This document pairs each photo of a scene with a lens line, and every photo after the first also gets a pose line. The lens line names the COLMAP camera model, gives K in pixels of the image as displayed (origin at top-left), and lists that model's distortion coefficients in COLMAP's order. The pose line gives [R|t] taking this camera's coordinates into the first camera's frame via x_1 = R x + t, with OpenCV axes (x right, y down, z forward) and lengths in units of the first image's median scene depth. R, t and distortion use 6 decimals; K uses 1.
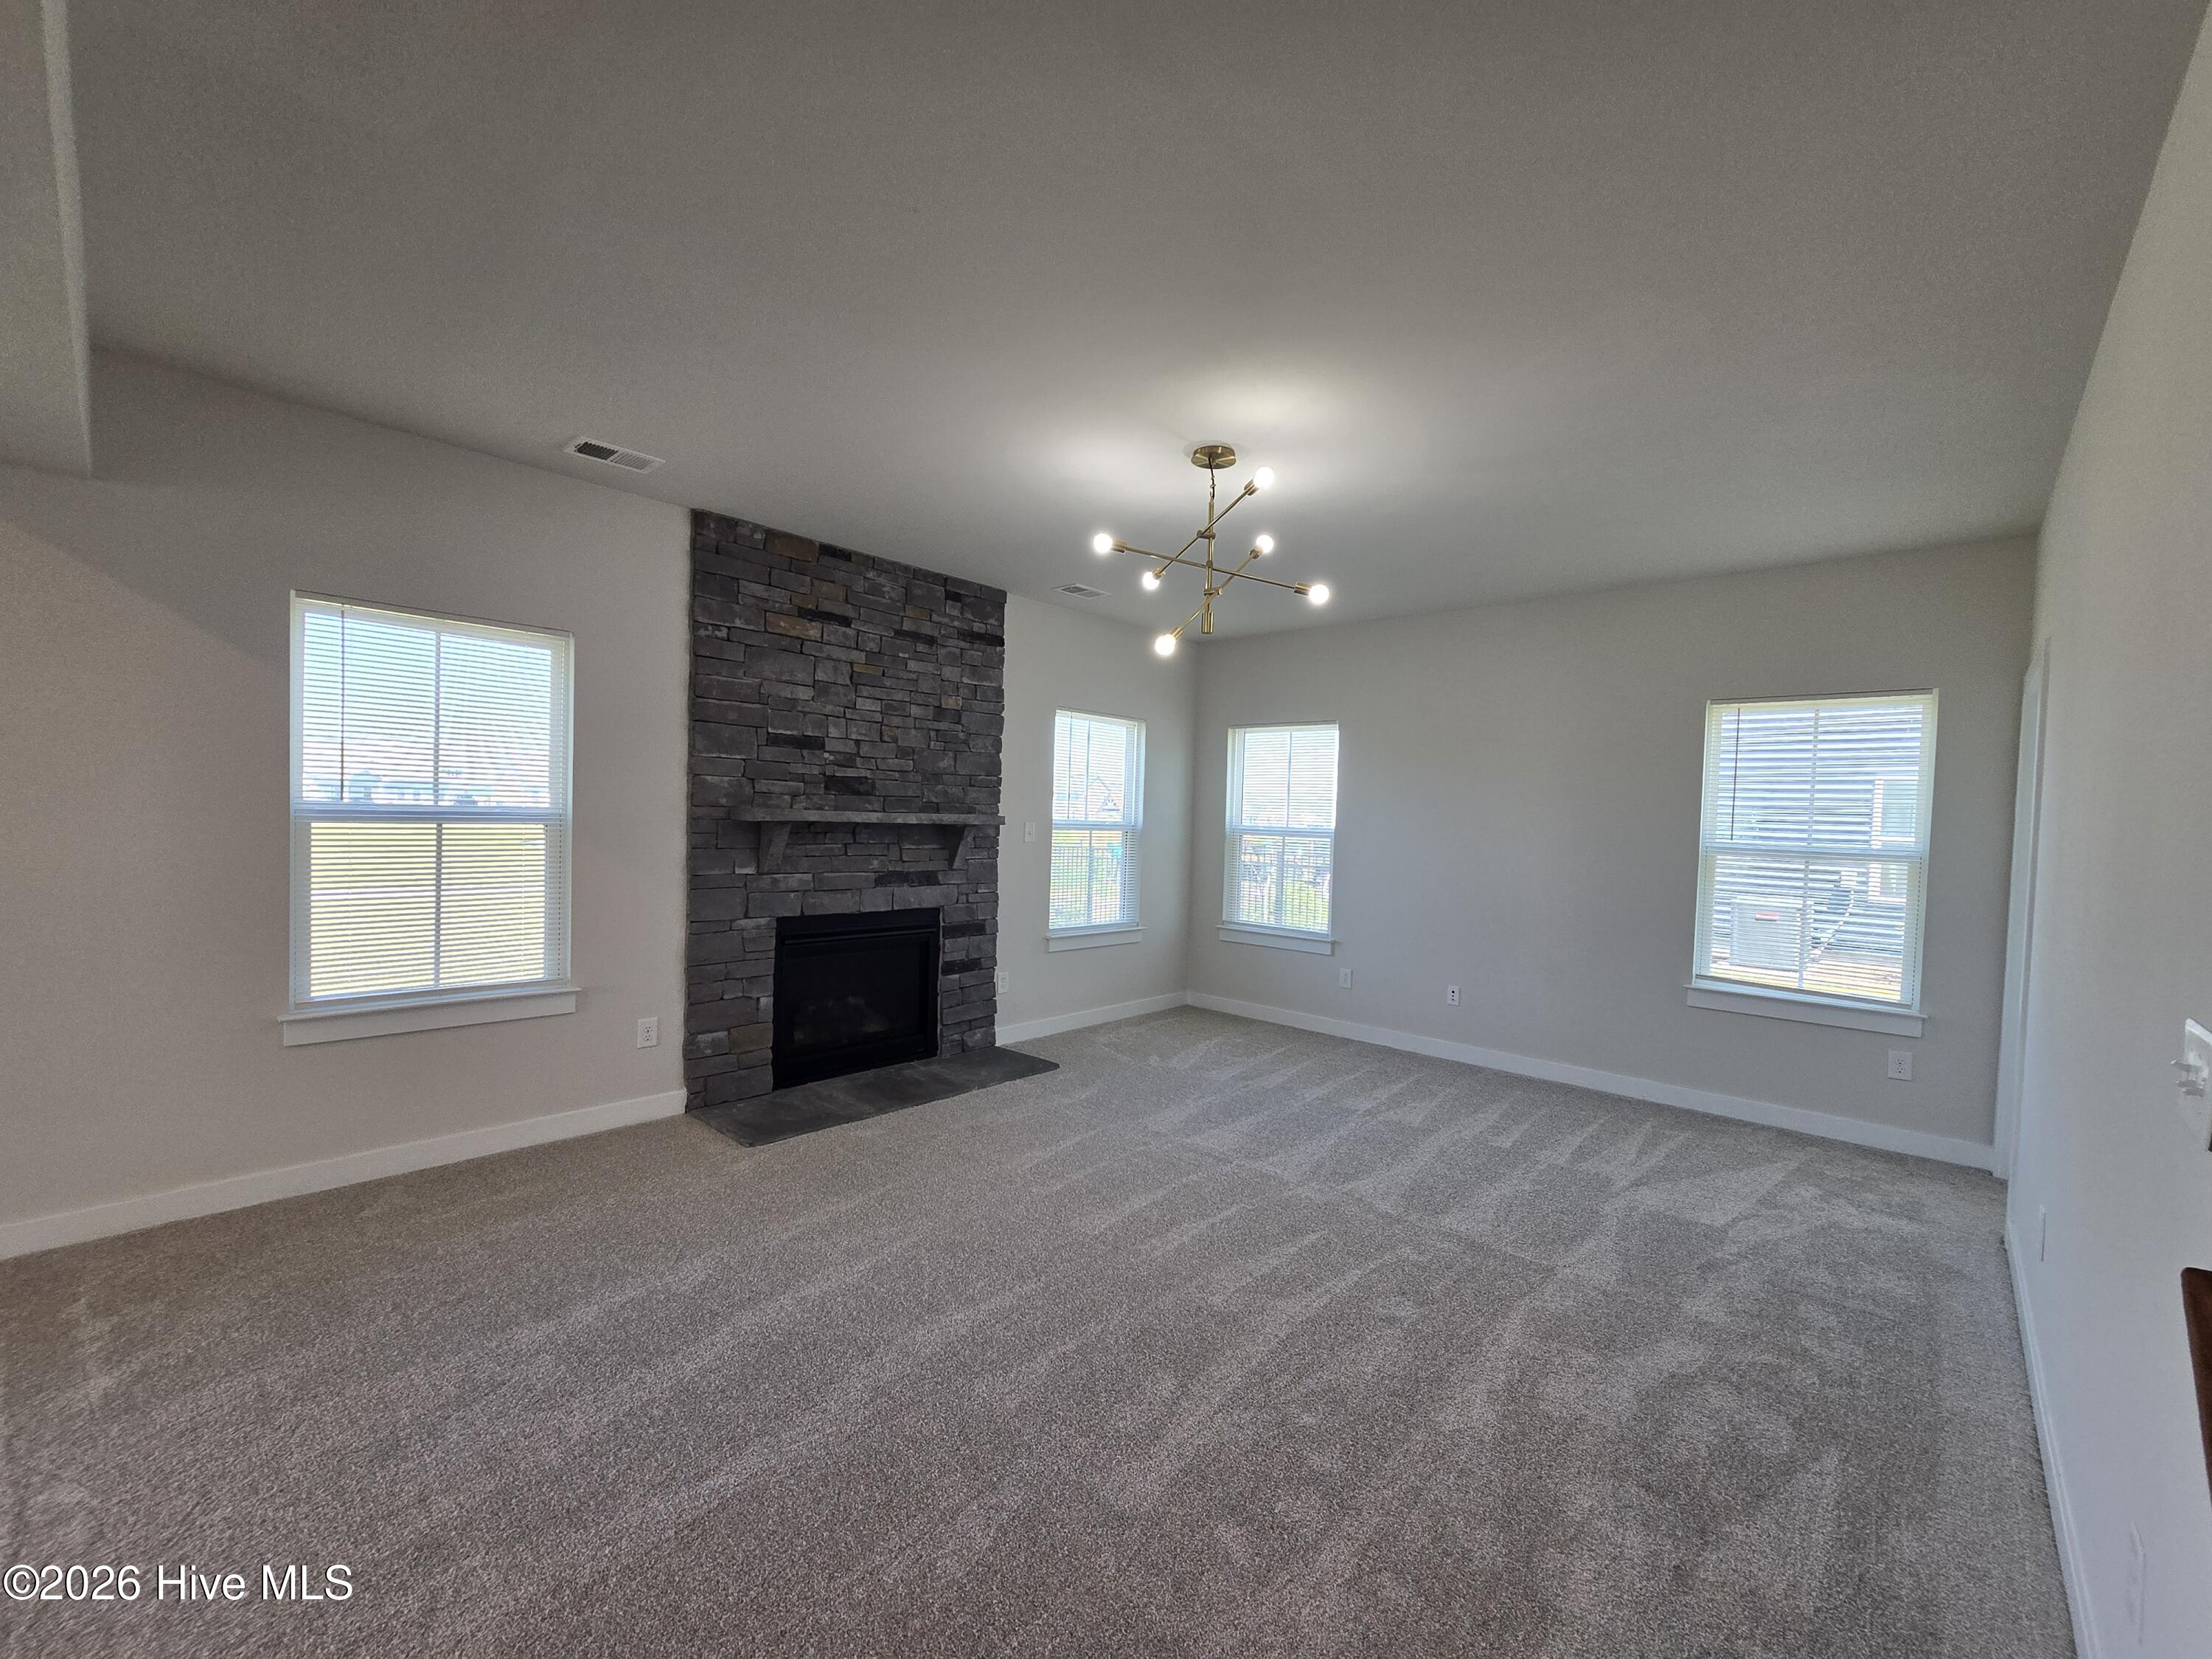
lens RADIAL K [[904.7, 0, 1106.0], [0, 904.7, 829.5], [0, 0, 1]] dist [0.004588, 0.000338]
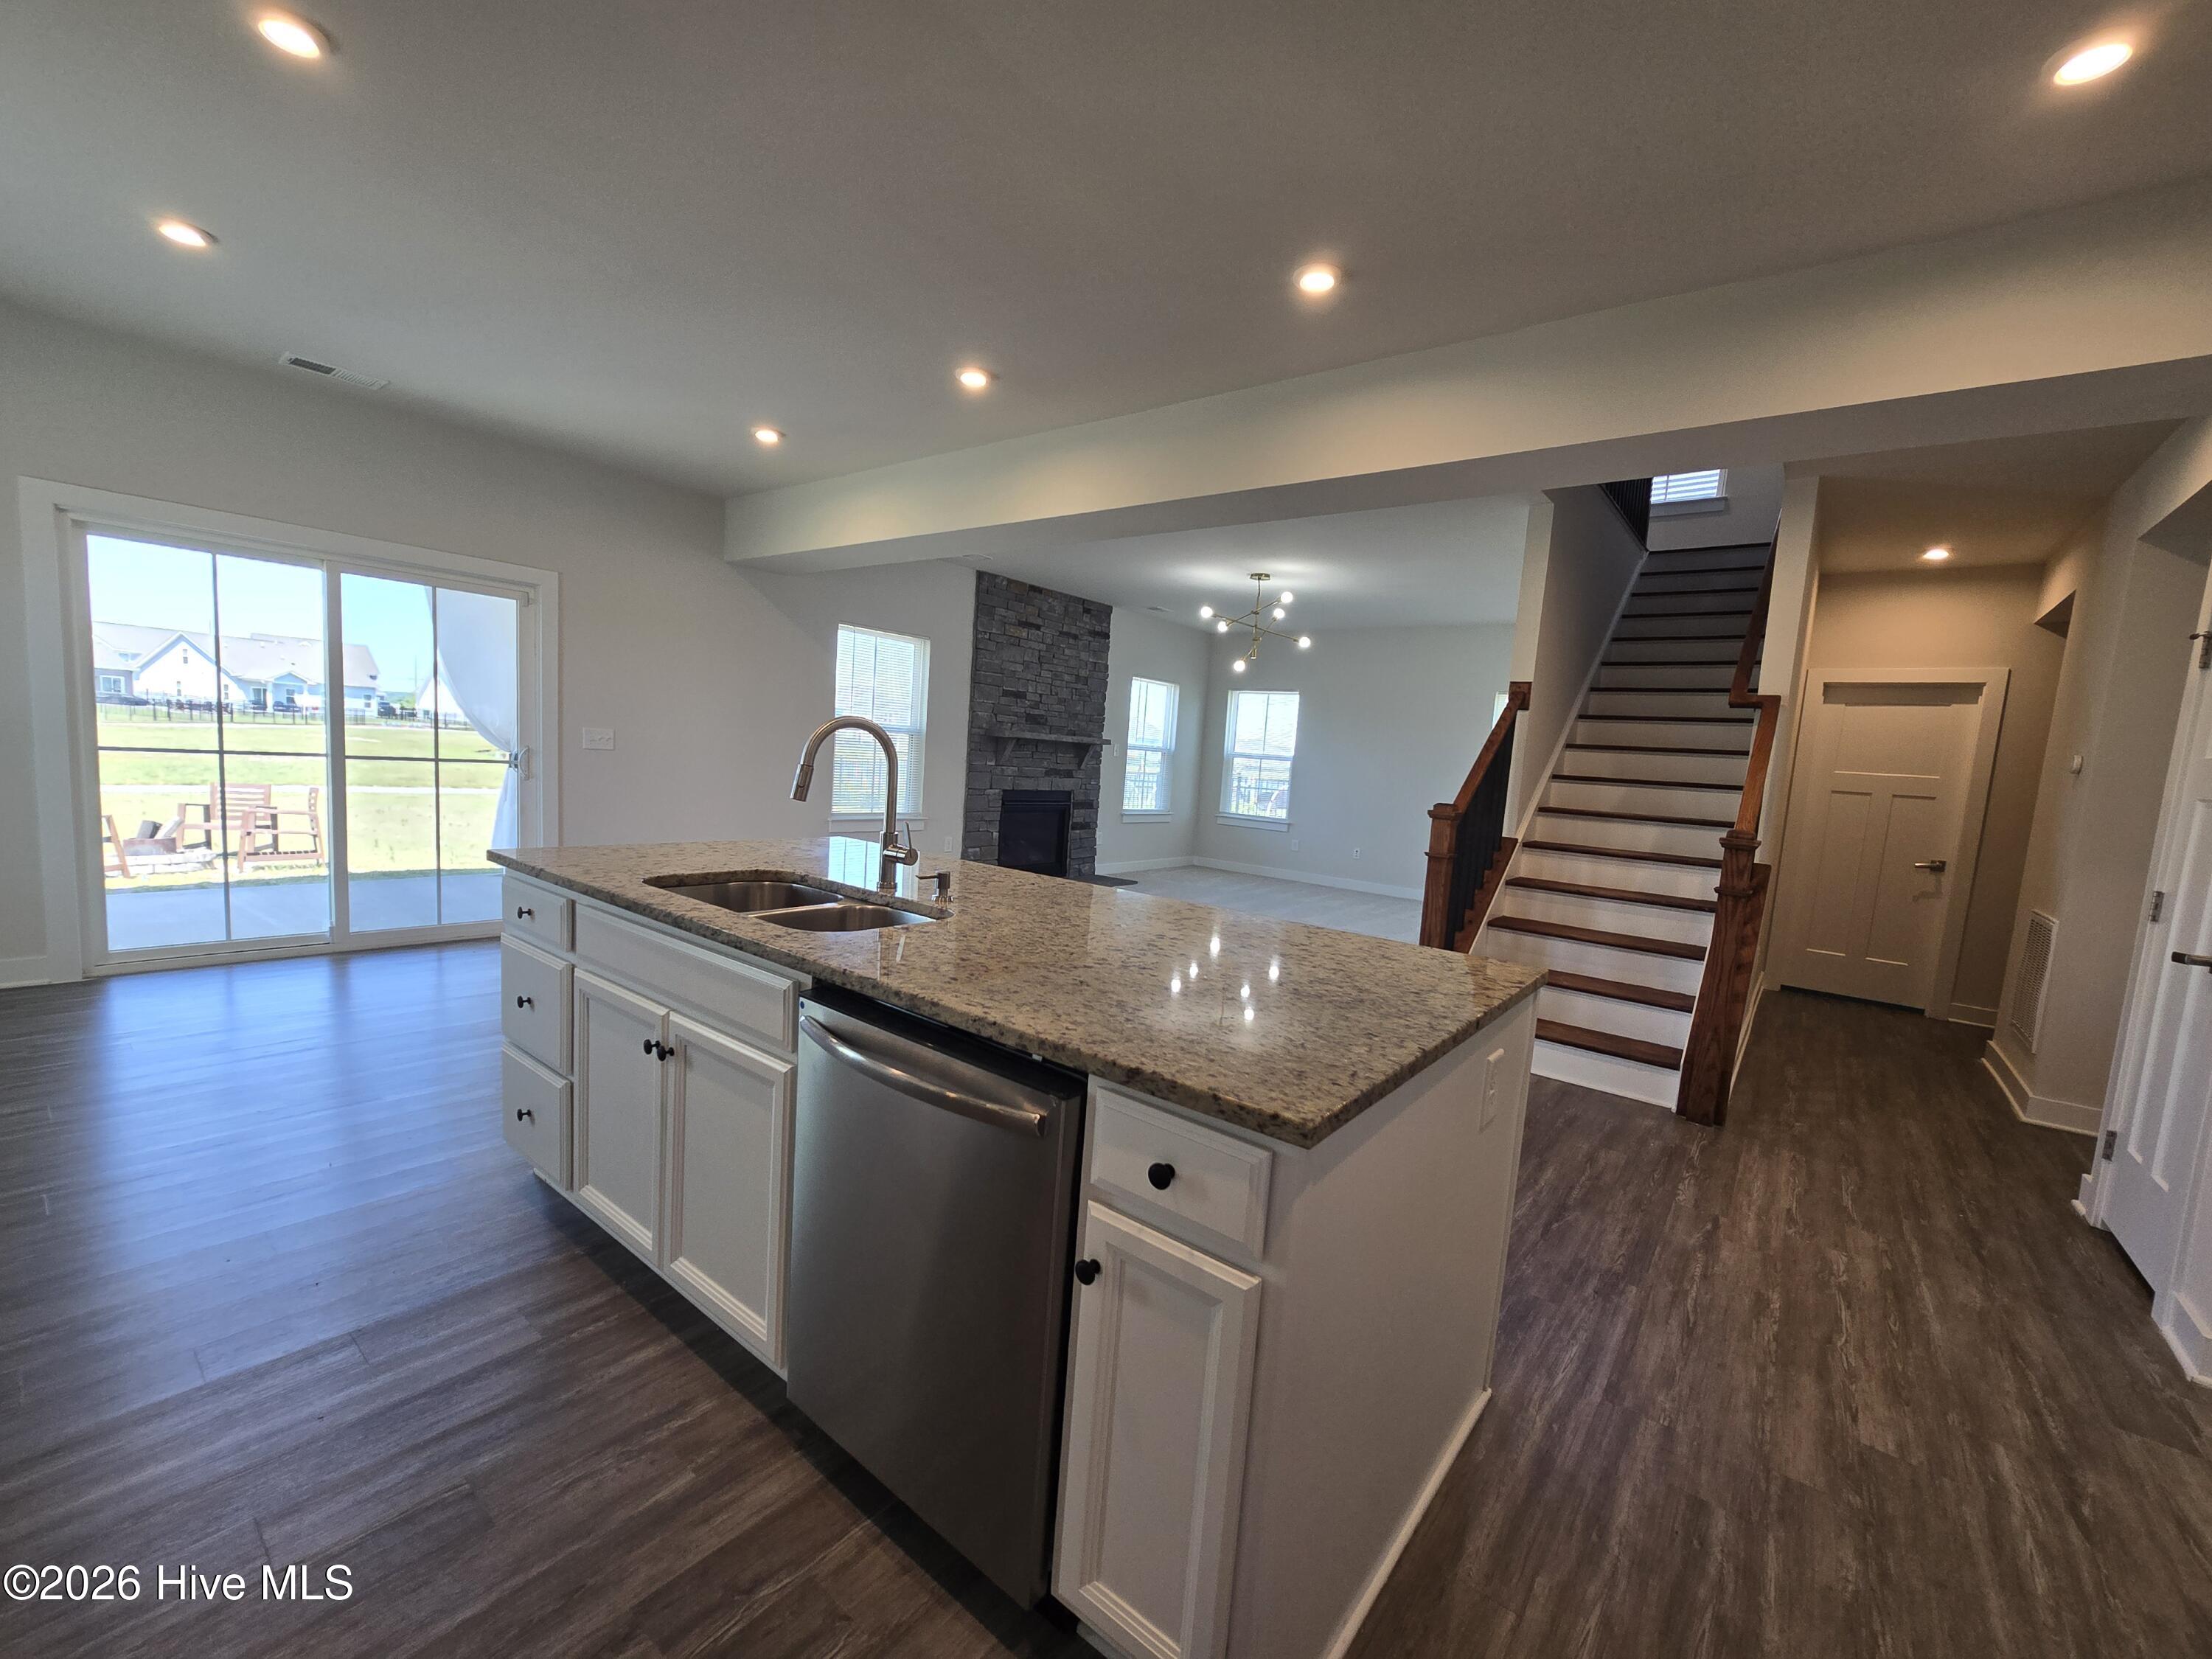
lens RADIAL K [[904.7, 0, 1106.0], [0, 904.7, 829.5], [0, 0, 1]] dist [0.004588, 0.000338]
pose [[0.996568, 0.029982, 0.077158, -0.255747], [-0.035502, 0.996830, 0.071197, 0.034356], [-0.074779, -0.073692, 0.994474, -0.755926]]
